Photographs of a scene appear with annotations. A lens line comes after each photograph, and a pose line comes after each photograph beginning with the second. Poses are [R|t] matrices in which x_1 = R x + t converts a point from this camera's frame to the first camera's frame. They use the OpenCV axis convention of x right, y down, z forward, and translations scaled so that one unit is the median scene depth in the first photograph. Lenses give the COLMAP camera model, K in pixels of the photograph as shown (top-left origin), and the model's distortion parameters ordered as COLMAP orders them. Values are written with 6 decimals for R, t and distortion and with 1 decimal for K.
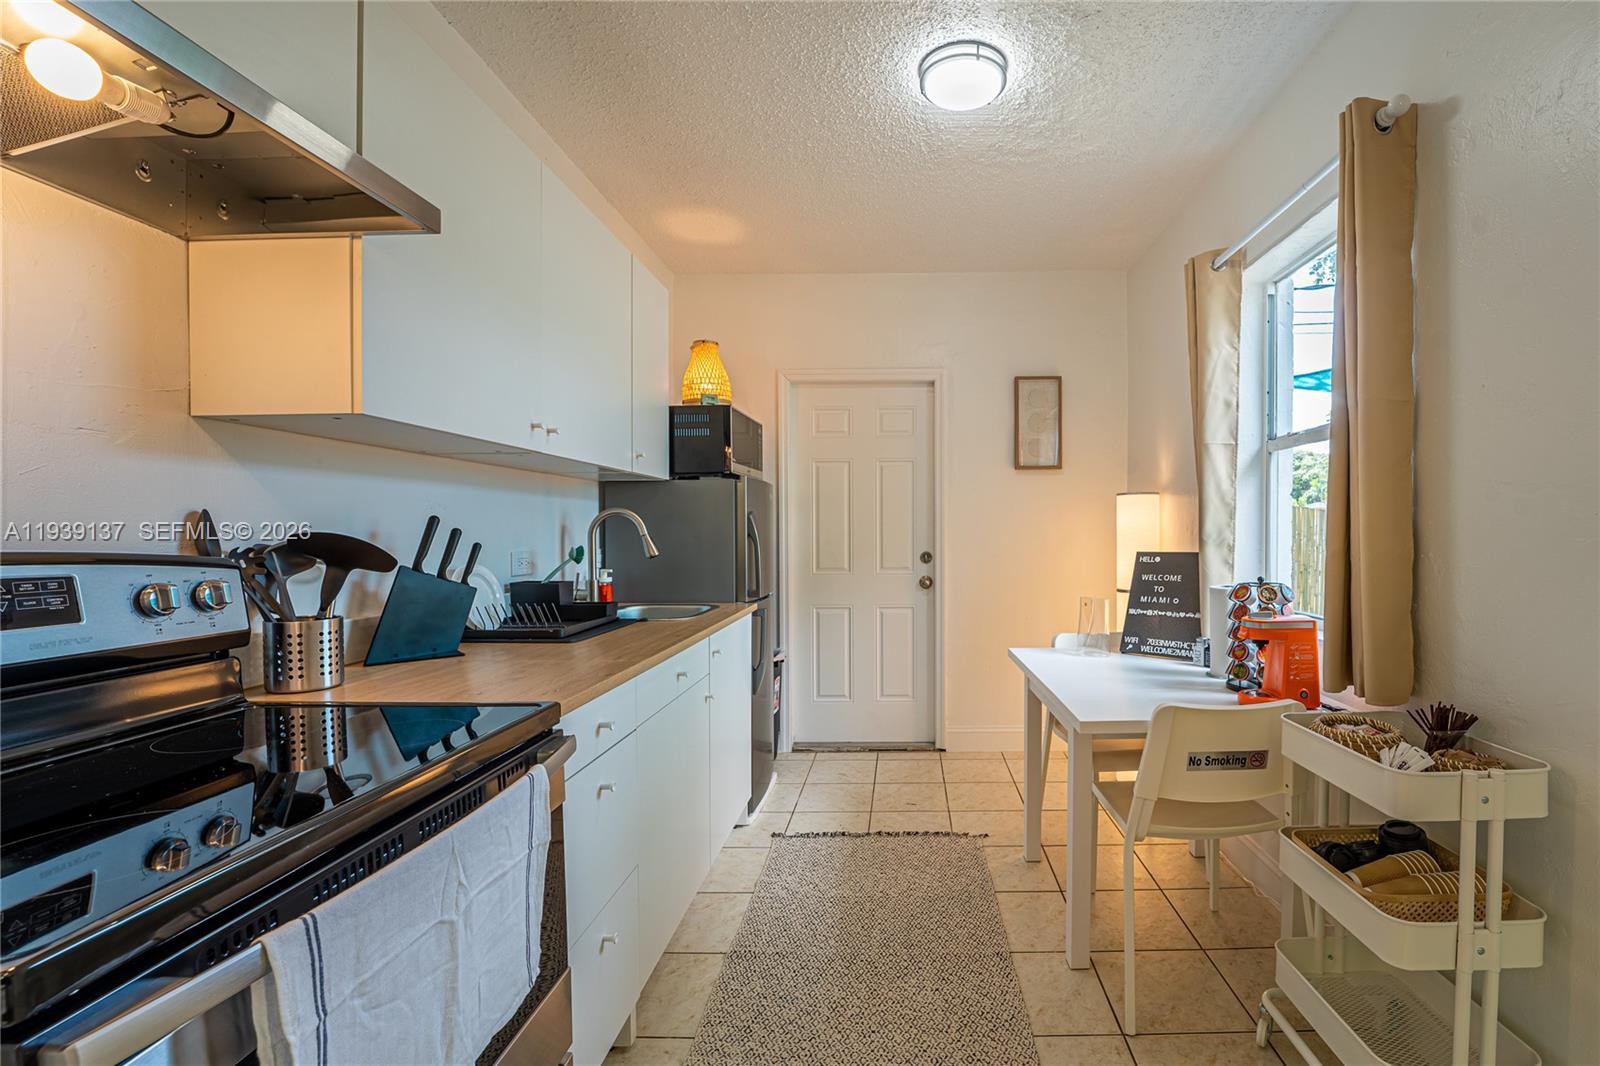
lens RADIAL K [[739.0, 0, 842.0], [0, 739.0, 549.7], [0, 0, 1]] dist [-0.024353, 0.000088]
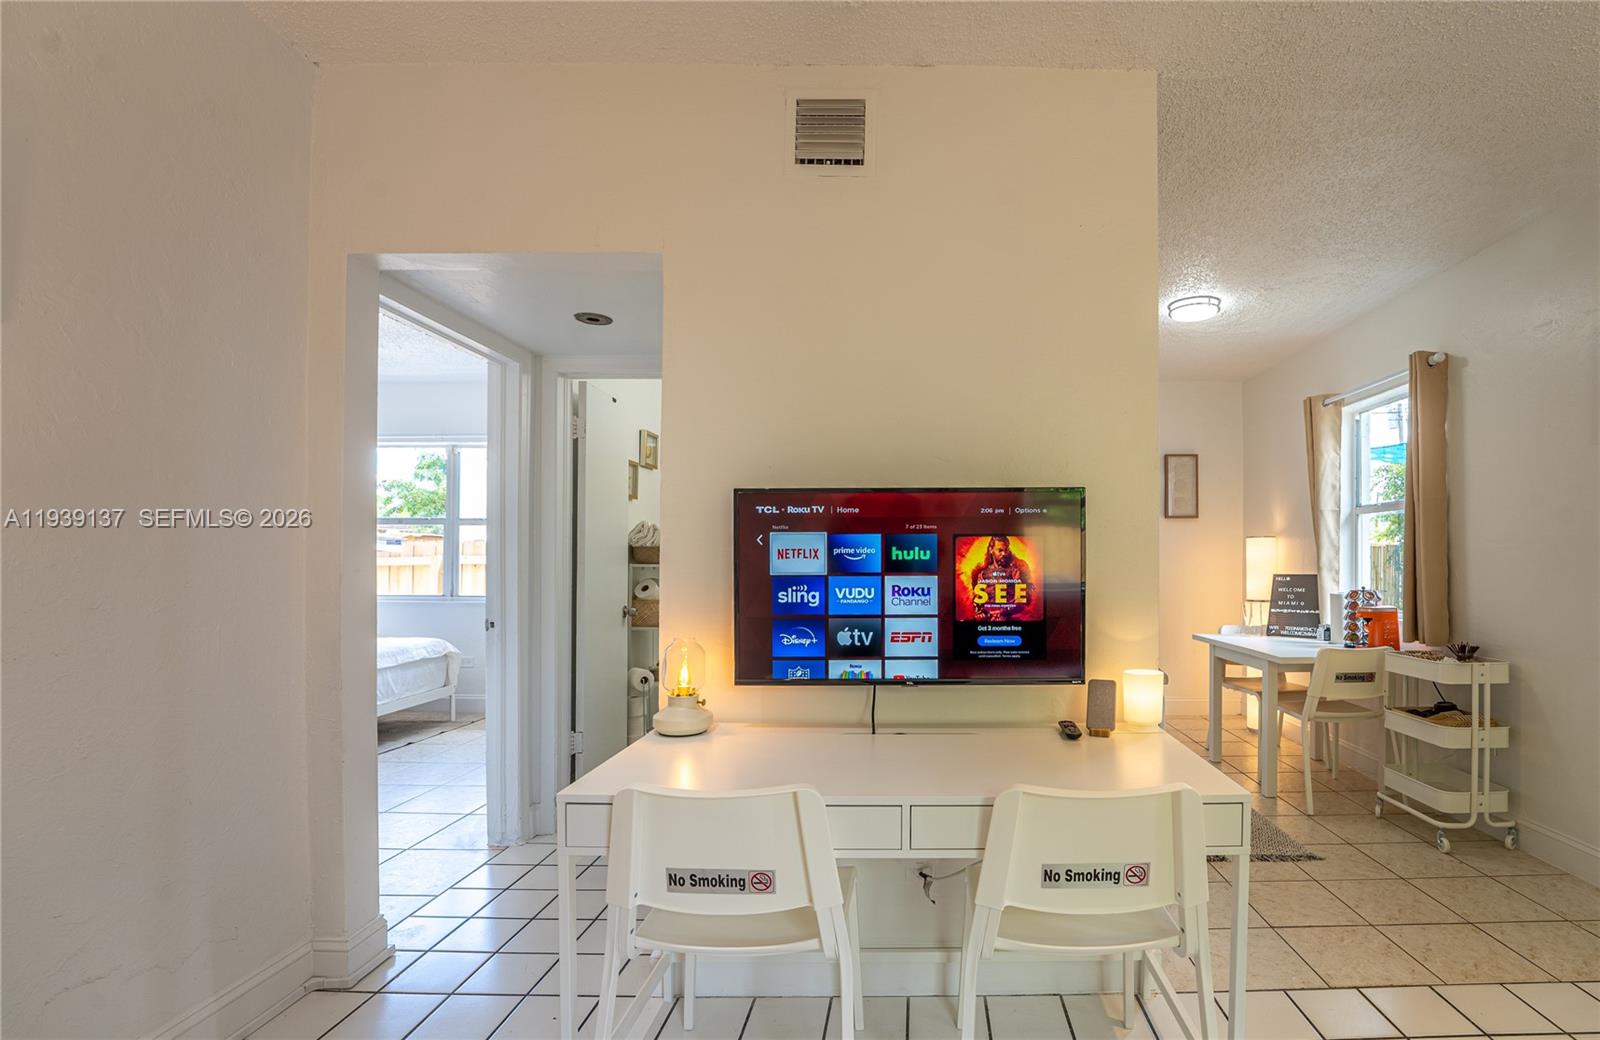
lens RADIAL K [[677.5, 0, 910.4], [0, 677.5, 559.4], [0, 0, 1]] dist [-0.022967, 0.000156]
pose [[0.999979, 0.006321, -0.001298, -0.458080], [-0.006354, 0.999608, -0.027270, 0.018032], [0.001126, 0.027278, 0.999627, -0.556112]]
